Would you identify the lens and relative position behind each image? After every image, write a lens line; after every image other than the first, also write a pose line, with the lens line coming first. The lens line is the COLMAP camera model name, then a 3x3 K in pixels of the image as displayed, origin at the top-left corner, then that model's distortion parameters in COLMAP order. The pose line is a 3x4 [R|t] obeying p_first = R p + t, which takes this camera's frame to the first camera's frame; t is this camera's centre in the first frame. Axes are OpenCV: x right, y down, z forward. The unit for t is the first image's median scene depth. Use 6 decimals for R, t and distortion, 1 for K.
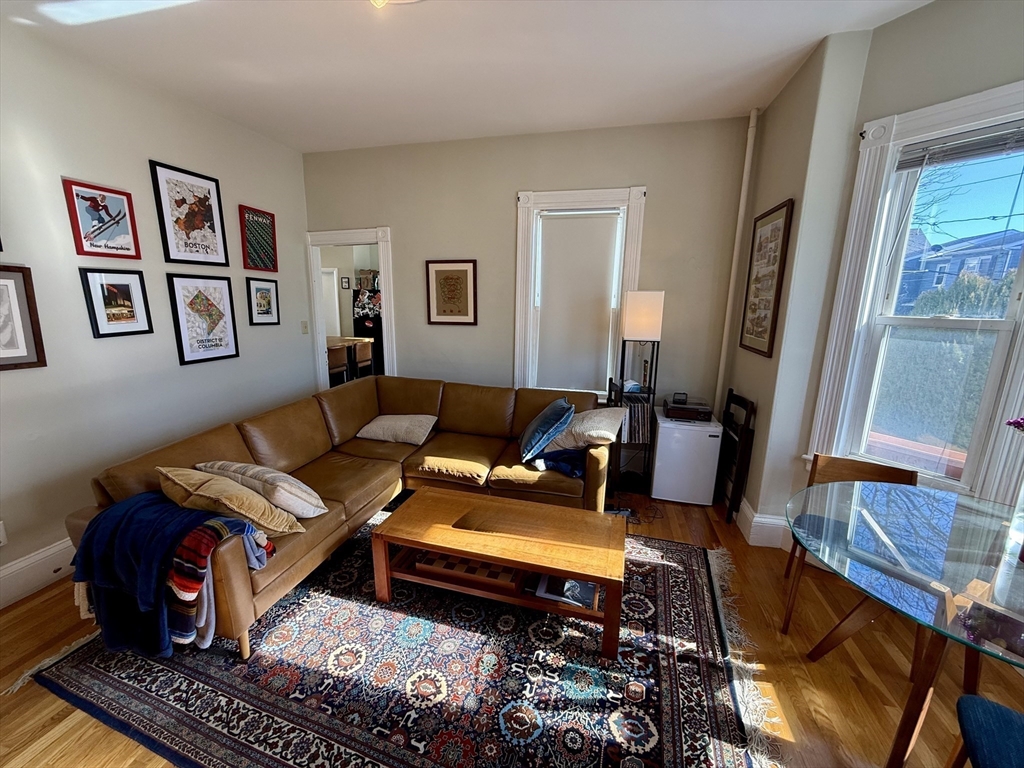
lens RADIAL K [[408.8, 0, 509.2], [0, 408.8, 384.6], [0, 0, 1]] dist [-0.000219, -0.000163]
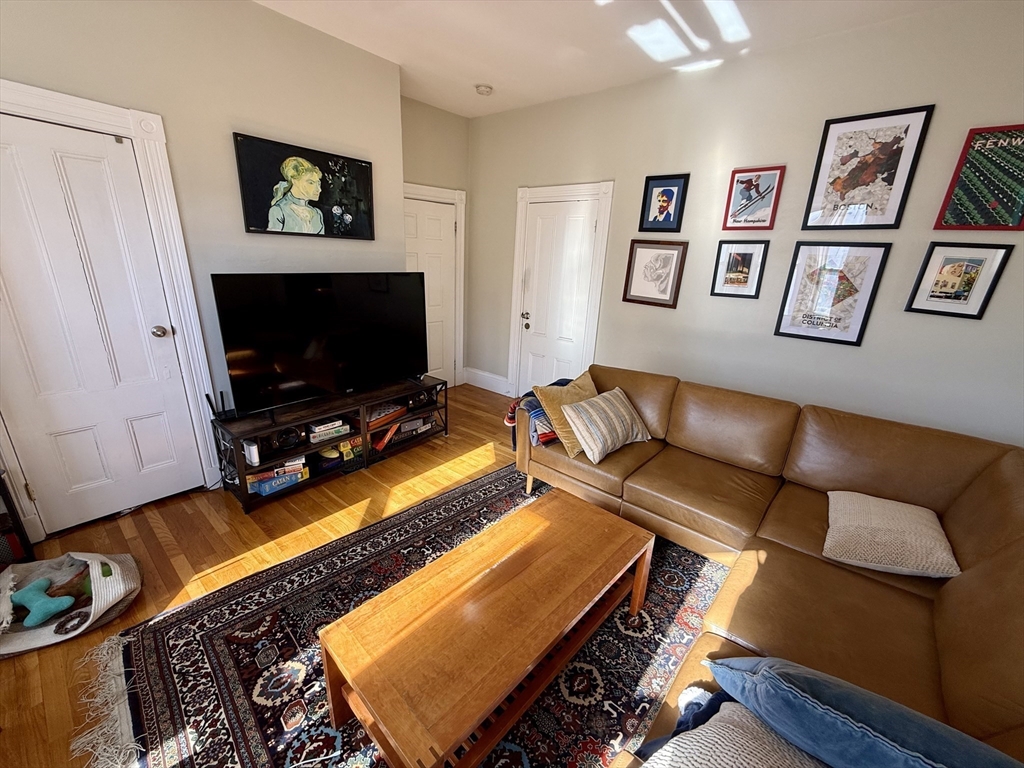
lens RADIAL K [[408.8, 0, 509.2], [0, 408.8, 384.6], [0, 0, 1]] dist [-0.000219, -0.000163]
pose [[-0.444547, 0.246035, -0.861304, 0.415189], [-0.227151, 0.899146, 0.374084, -0.177832], [0.866476, 0.361944, -0.343825, 0.884206]]
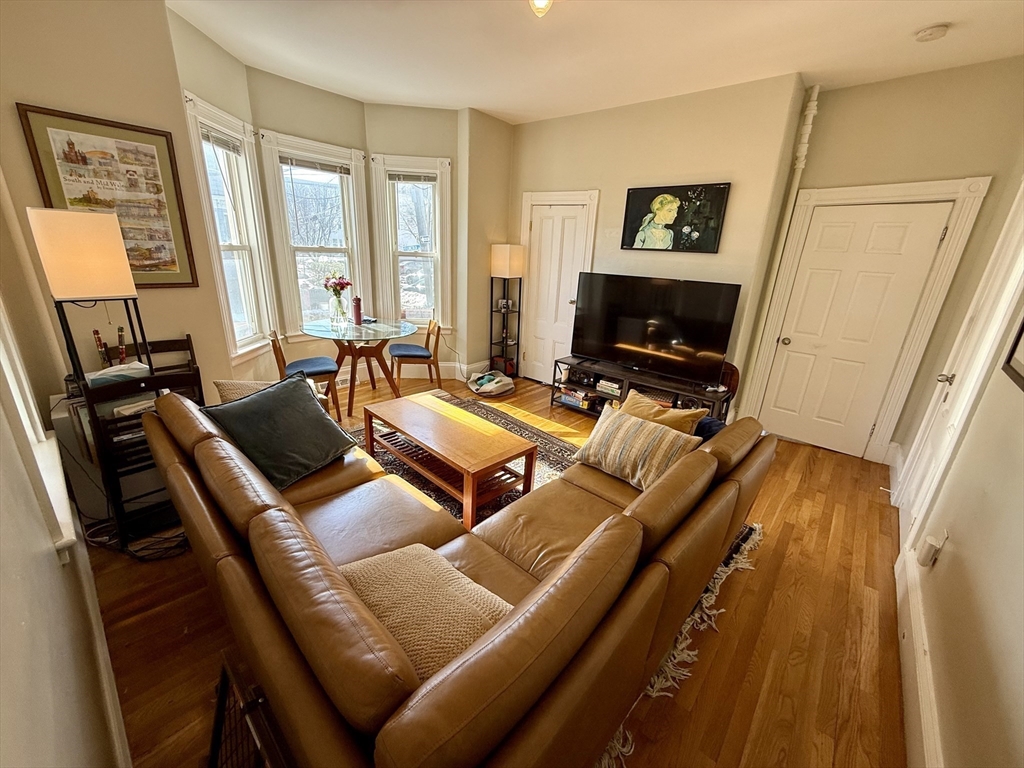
lens RADIAL K [[408.8, 0, 509.2], [0, 408.8, 384.6], [0, 0, 1]] dist [-0.000219, -0.000163]
pose [[-0.882795, -0.194720, 0.427501, -0.578530], [0.041279, 0.874369, 0.483503, -0.309676], [-0.467941, 0.444480, -0.763851, 1.458614]]
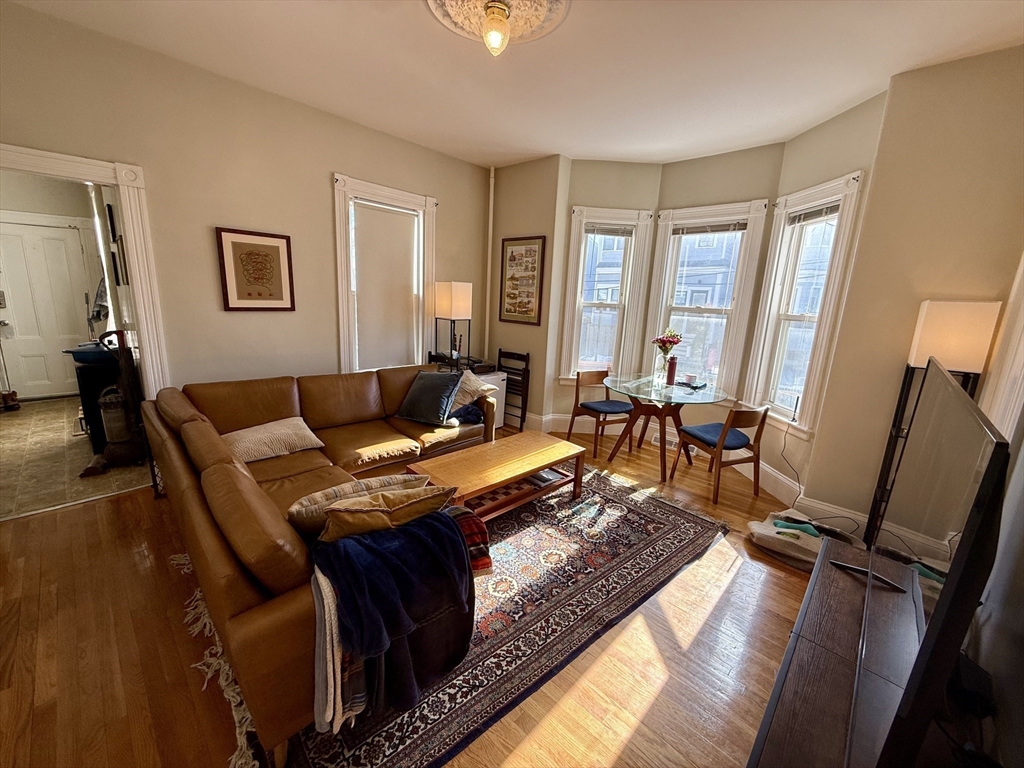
lens RADIAL K [[408.8, 0, 509.2], [0, 408.8, 384.6], [0, 0, 1]] dist [-0.000219, -0.000163]
pose [[0.497695, -0.173977, 0.849724, -0.883918], [0.136415, 0.983185, 0.121403, -0.044760], [-0.856557, 0.055494, 0.513060, 0.216175]]
